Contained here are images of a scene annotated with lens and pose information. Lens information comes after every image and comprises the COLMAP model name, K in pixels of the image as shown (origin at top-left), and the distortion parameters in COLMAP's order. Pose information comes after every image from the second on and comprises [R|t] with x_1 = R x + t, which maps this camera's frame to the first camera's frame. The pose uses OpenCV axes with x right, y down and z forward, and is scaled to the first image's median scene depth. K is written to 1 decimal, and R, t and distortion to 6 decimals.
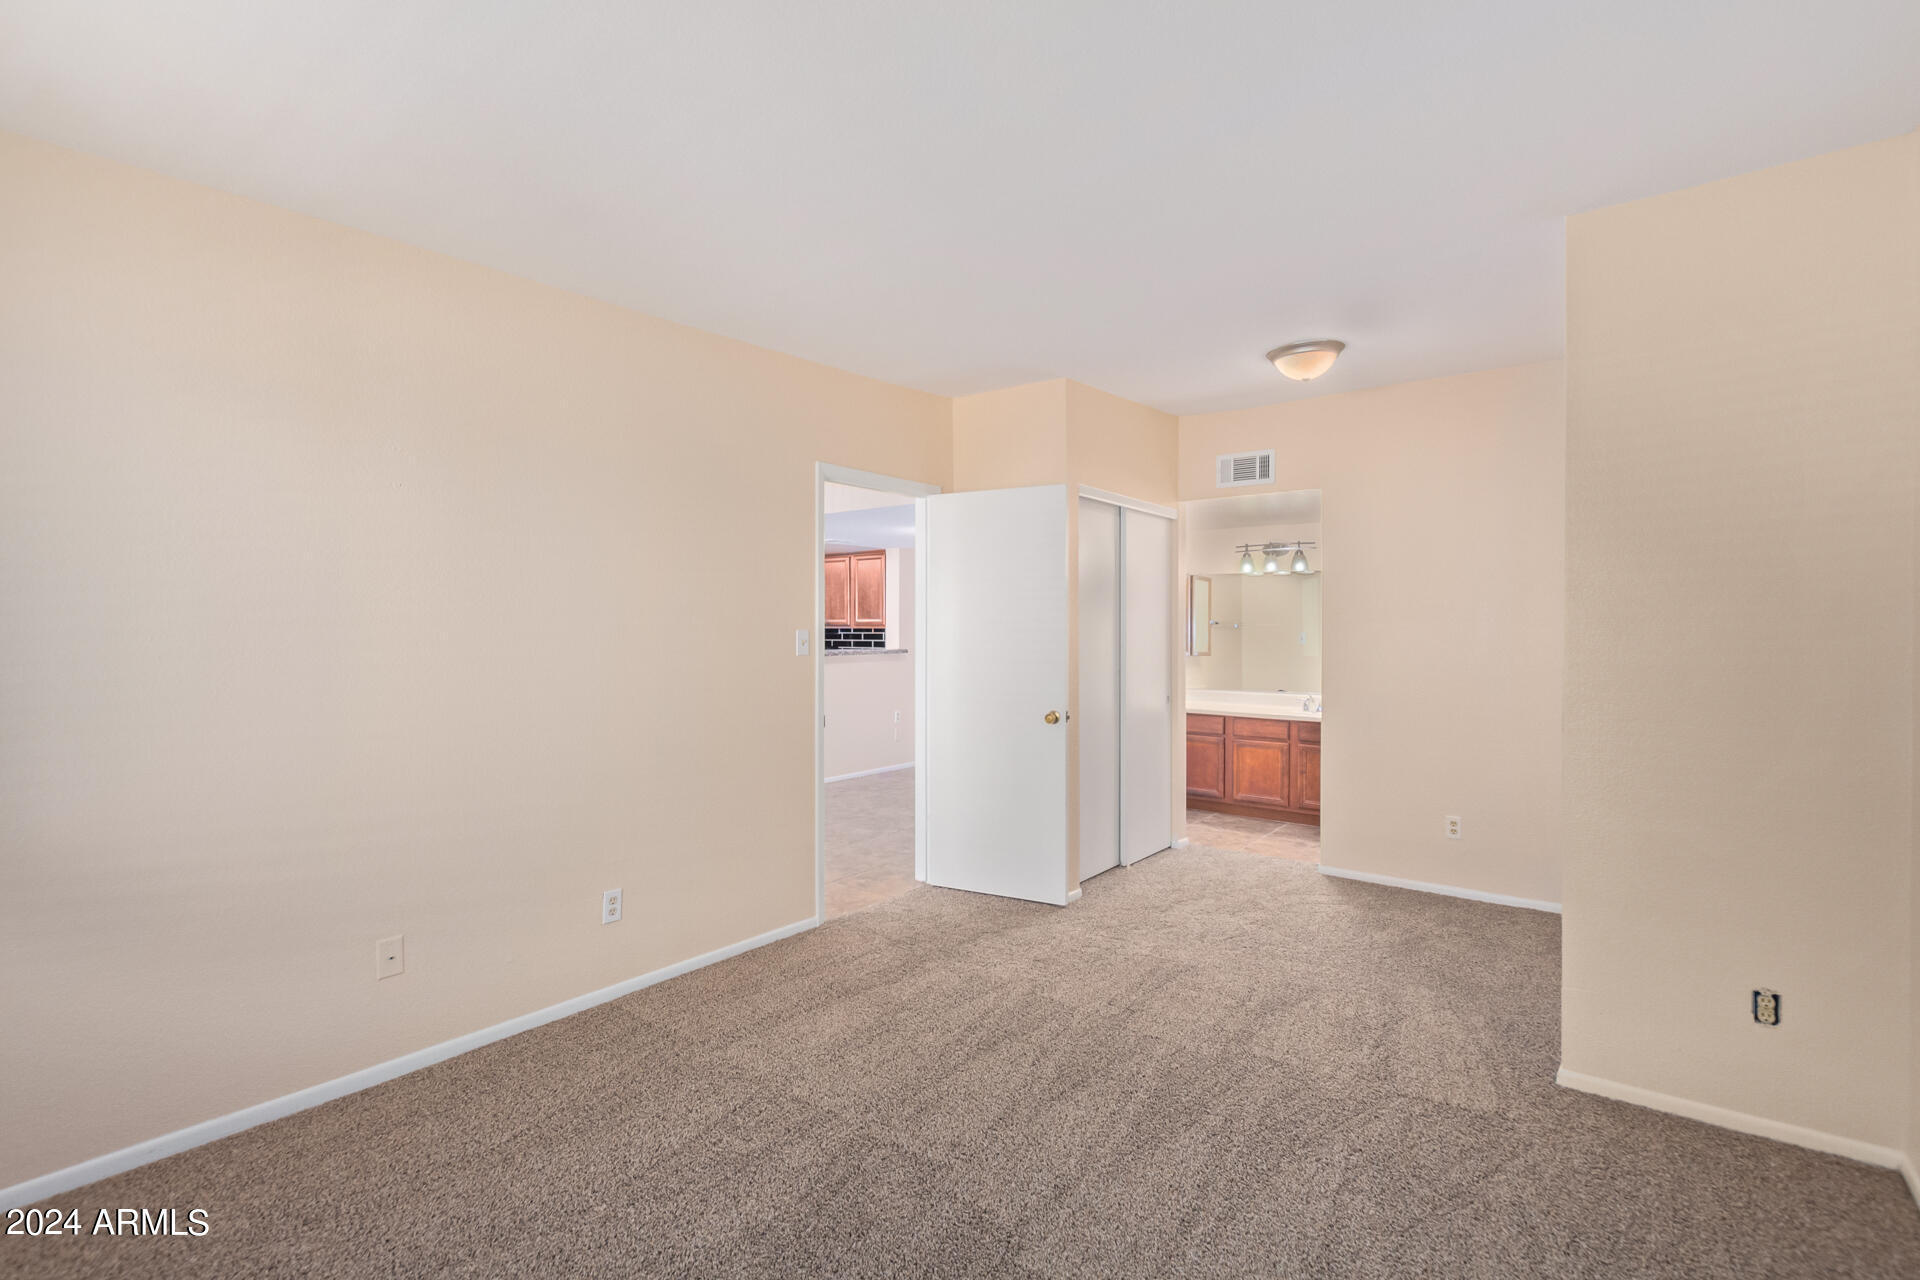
lens RADIAL K [[881.1, 0, 954.3], [0, 881.1, 644.9], [0, 0, 1]] dist [0.008517, -0.005762]
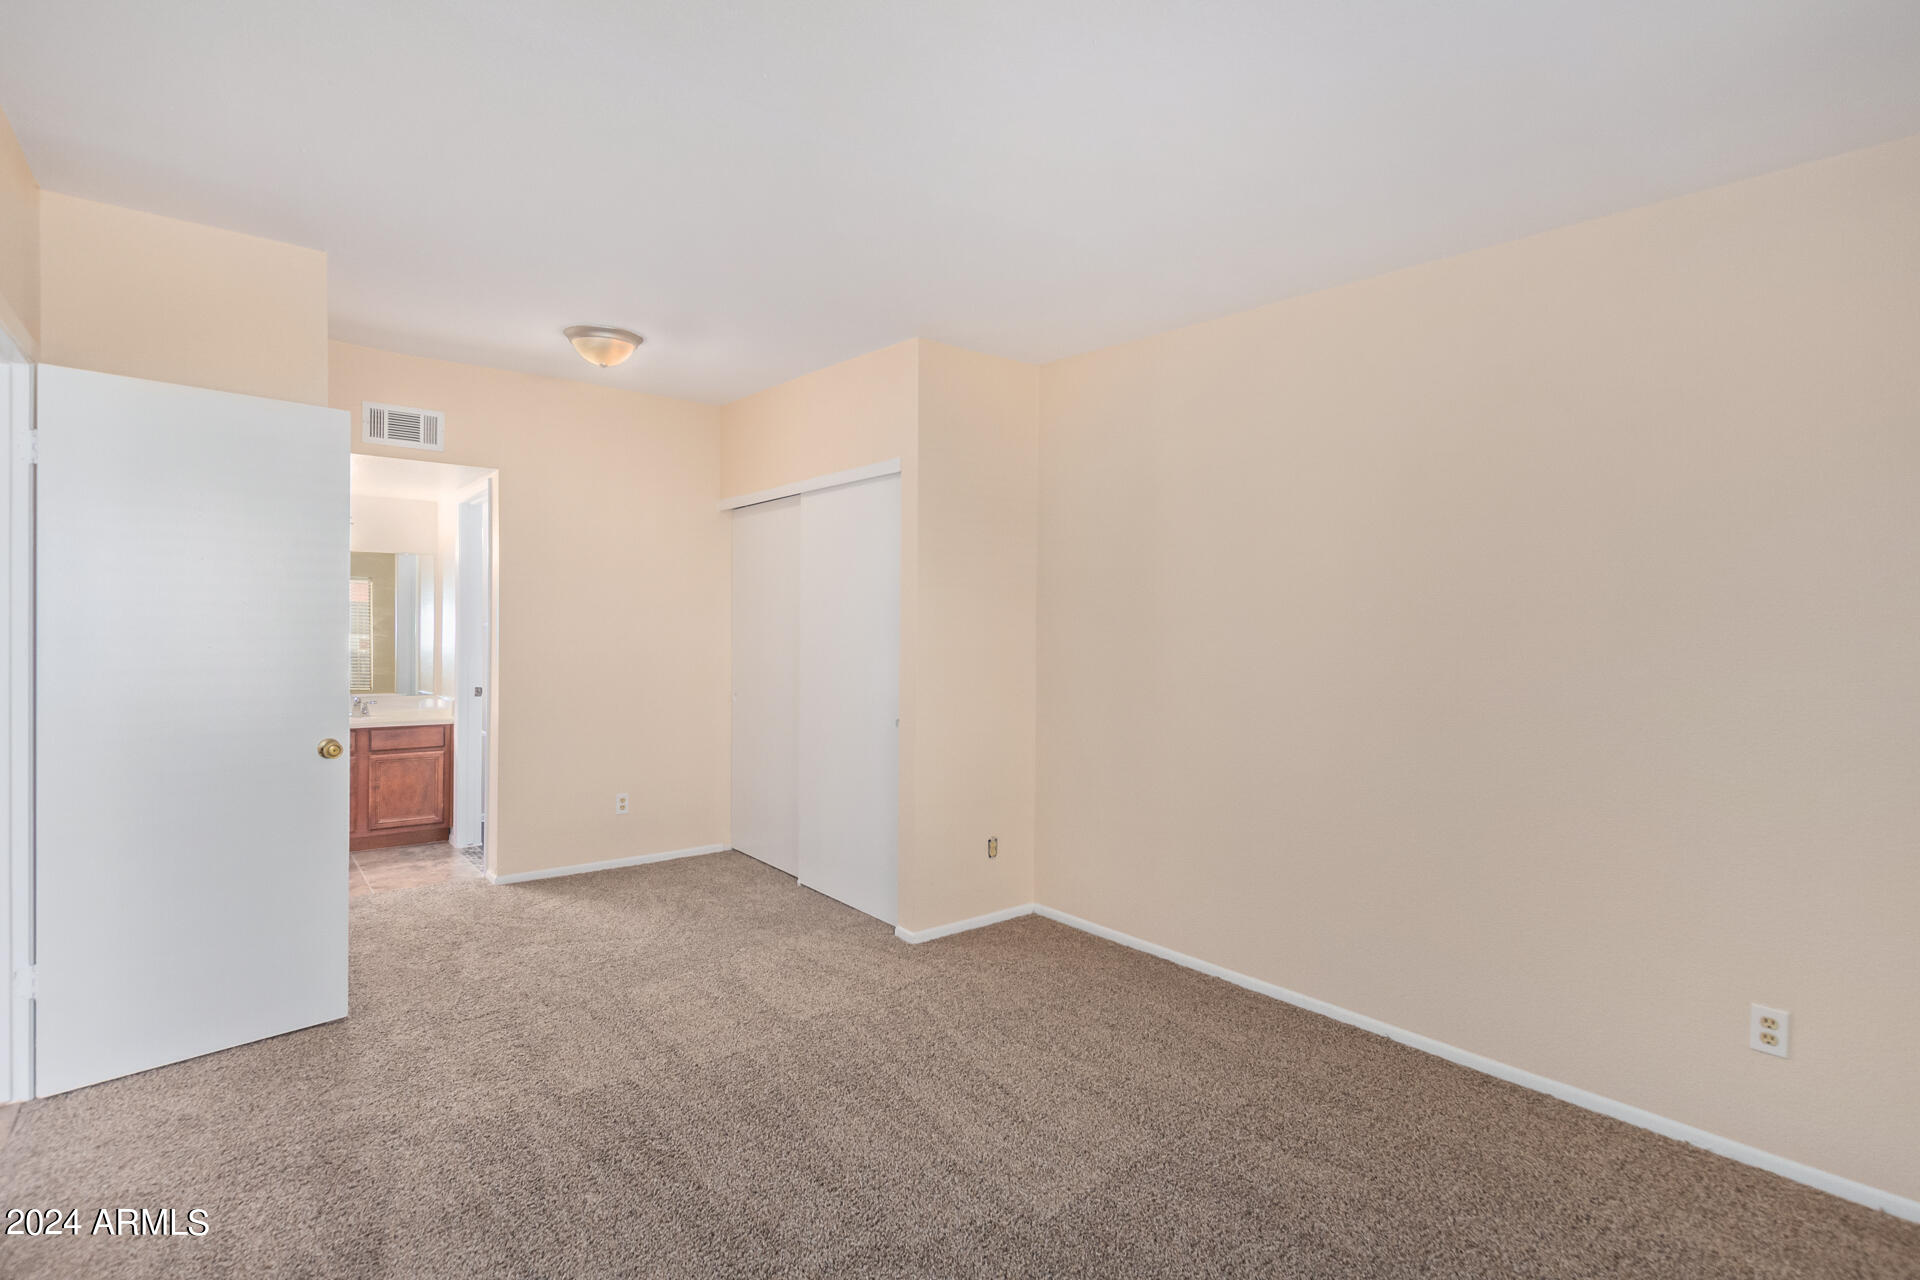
lens RADIAL K [[881.1, 0, 953.6], [0, 881.1, 628.6], [0, 0, 1]] dist [0.008517, -0.005762]
pose [[0.254143, 0.001824, 0.967165, -0.426855], [0.005140, 0.999982, -0.003237, -0.005080], [-0.967153, 0.005793, 0.254129, 0.358979]]
